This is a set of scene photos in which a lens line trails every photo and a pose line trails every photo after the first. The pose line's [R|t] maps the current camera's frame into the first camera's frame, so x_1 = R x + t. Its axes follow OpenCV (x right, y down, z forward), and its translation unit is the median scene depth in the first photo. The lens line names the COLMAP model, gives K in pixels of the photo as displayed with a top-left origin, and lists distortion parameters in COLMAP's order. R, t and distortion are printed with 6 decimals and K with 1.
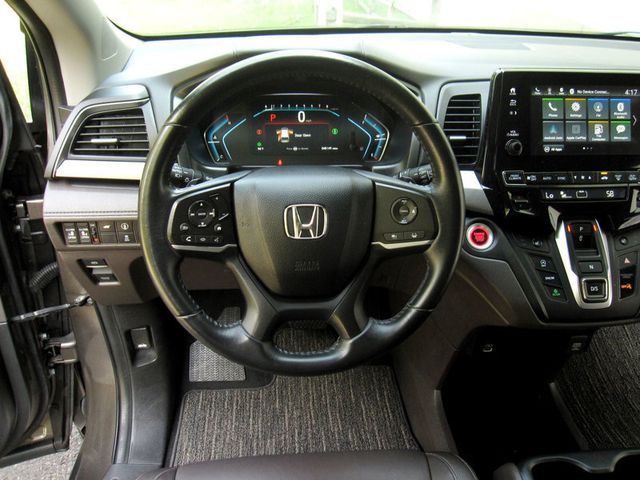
lens RADIAL K [[530.0, 0, 326.0], [0, 530.0, 235.3], [0, 0, 1]] dist [-0.067012, 0.024346]
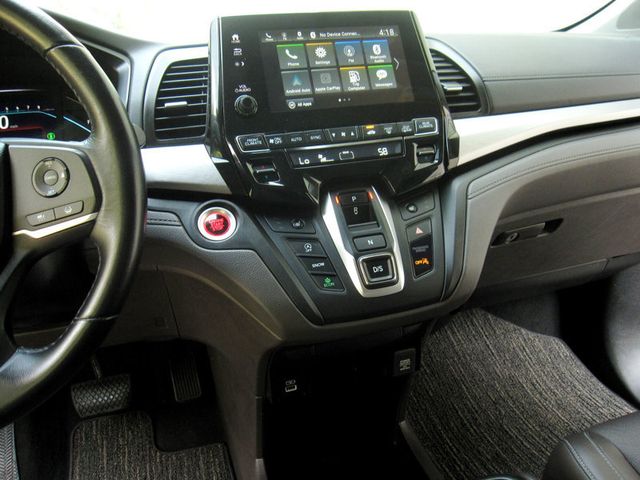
lens RADIAL K [[530.0, 0, 326.0], [0, 530.0, 235.3], [0, 0, 1]] dist [-0.067012, 0.024346]
pose [[0.972921, -0.133485, 0.188697, 0.295702], [0.162875, 0.975189, -0.149927, 0.151389], [-0.164002, 0.176601, 0.970523, 0.259577]]
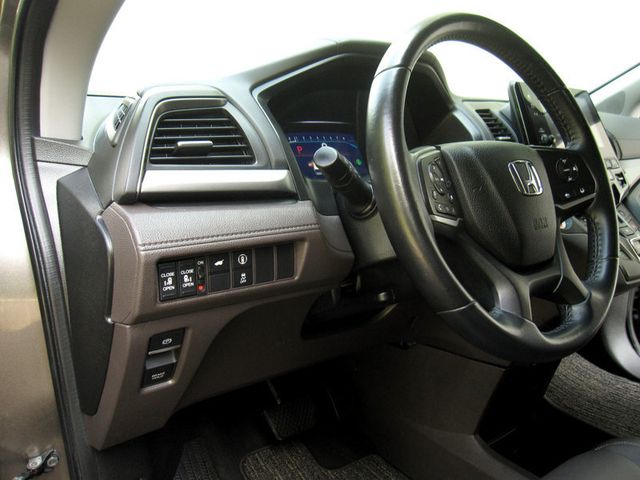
lens RADIAL K [[530.0, 0, 326.0], [0, 530.0, 235.3], [0, 0, 1]] dist [-0.067012, 0.024346]
pose [[0.836349, -0.120863, 0.534708, -0.658205], [0.273488, 0.937332, -0.215899, 0.133662], [-0.475104, 0.326803, 0.816992, 0.366929]]
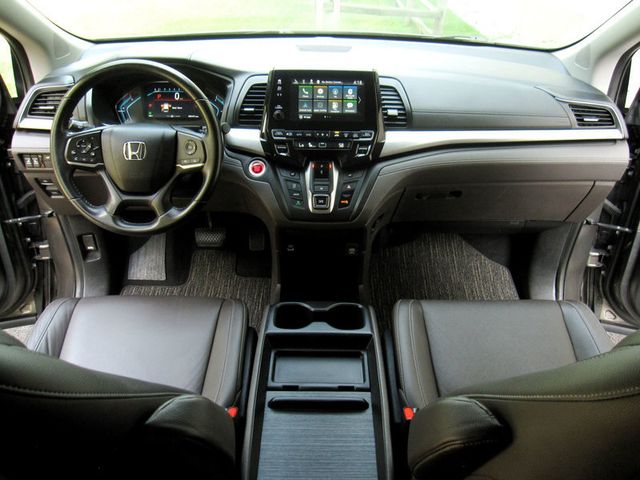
lens RADIAL K [[530.0, 0, 326.0], [0, 530.0, 235.3], [0, 0, 1]] dist [-0.067012, 0.024346]
pose [[0.996815, 0.039847, -0.069085, 0.627885], [-0.037865, 0.998840, 0.029761, 0.154561], [0.070191, -0.027050, 0.997167, -0.660105]]
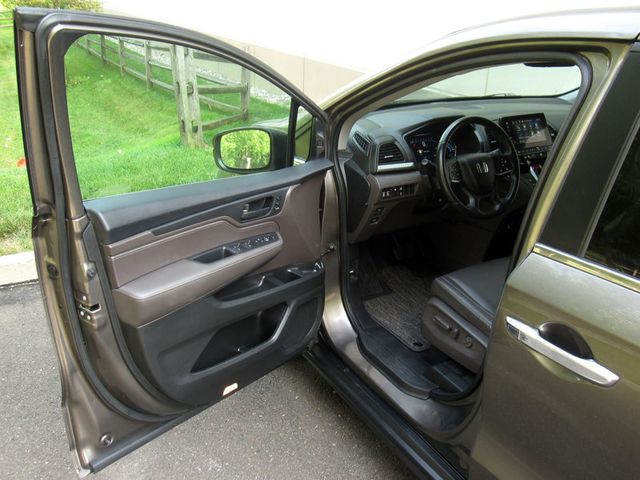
lens RADIAL K [[628.6, 0, 320.0], [0, 628.6, 240.0], [0, 0, 1]] dist [-0.115296, 0.104169]
pose [[0.904865, -0.174260, 0.388397, -1.956484], [0.224060, 0.970732, -0.086468, 0.398798], [-0.361961, 0.165266, 0.917427, -1.601578]]
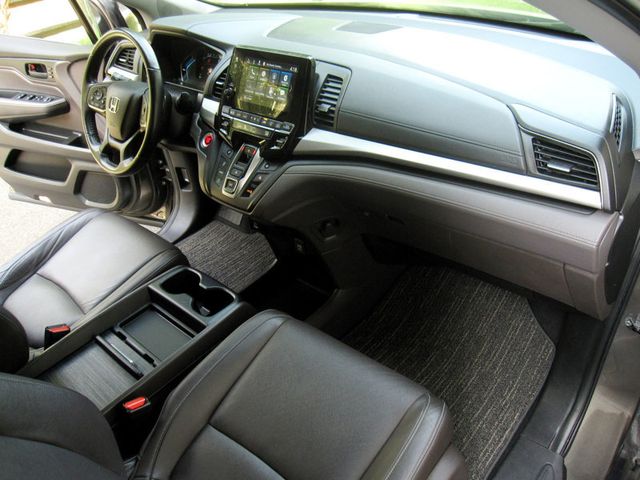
lens RADIAL K [[530.0, 0, 326.0], [0, 530.0, 235.3], [0, 0, 1]] dist [-0.067012, 0.024346]
pose [[0.695134, 0.337477, -0.634742, 1.773369], [-0.272627, 0.940759, 0.201612, -0.159868], [0.665179, 0.032901, 0.745959, -0.039320]]
